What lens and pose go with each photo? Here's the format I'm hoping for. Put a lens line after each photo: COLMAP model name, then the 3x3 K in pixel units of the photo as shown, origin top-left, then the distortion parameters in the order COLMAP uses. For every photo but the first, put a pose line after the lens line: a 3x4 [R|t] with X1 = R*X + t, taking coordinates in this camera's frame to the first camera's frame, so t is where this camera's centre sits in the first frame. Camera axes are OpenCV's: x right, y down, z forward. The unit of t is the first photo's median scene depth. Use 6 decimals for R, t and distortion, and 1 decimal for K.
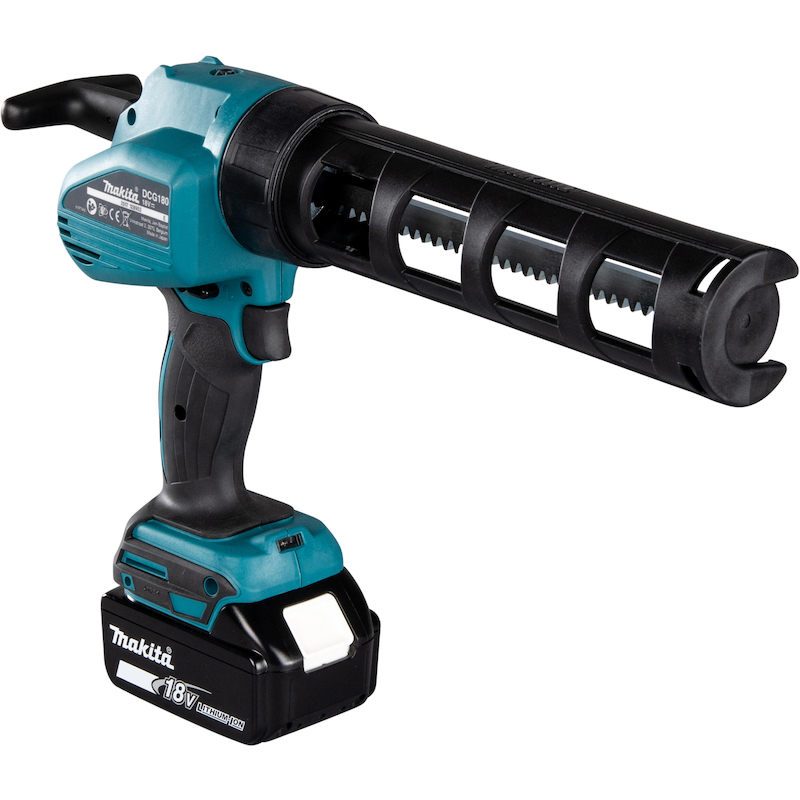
lens RADIAL K [[3515.2, 0, 400.0], [0, 3515.2, 400.0], [0, 0, 1]] dist [0.837692, -10.436948]
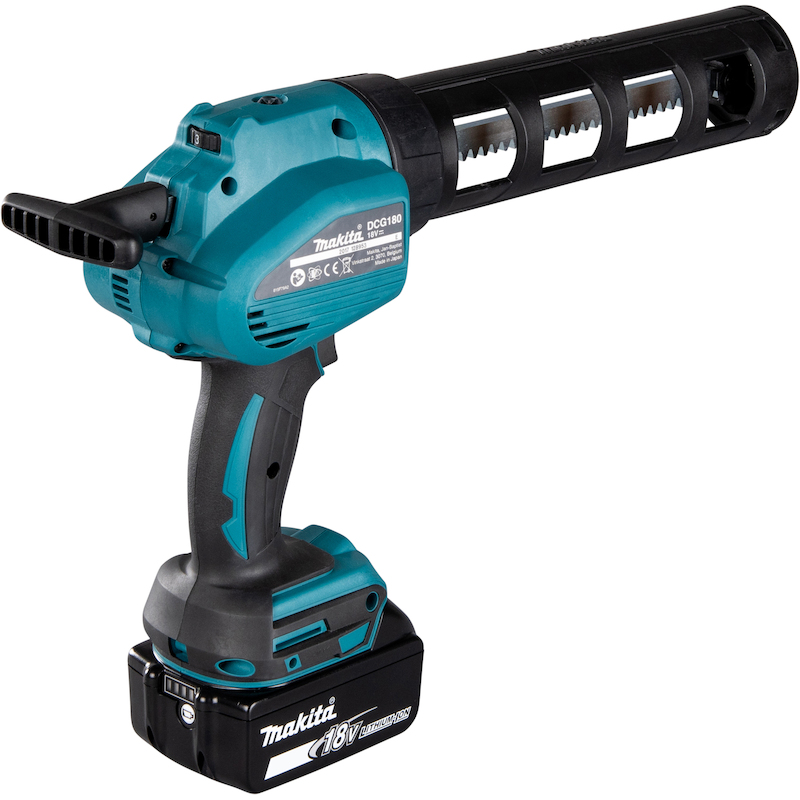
lens RADIAL K [[3515.2, 0, 400.0], [0, 3515.2, 400.0], [0, 0, 1]] dist [0.837692, -10.436948]
pose [[-0.006375, -0.358941, 0.933338, -0.961993], [0.314178, 0.885375, 0.342642, -0.334723], [-0.949343, 0.295419, 0.107127, 0.886830]]
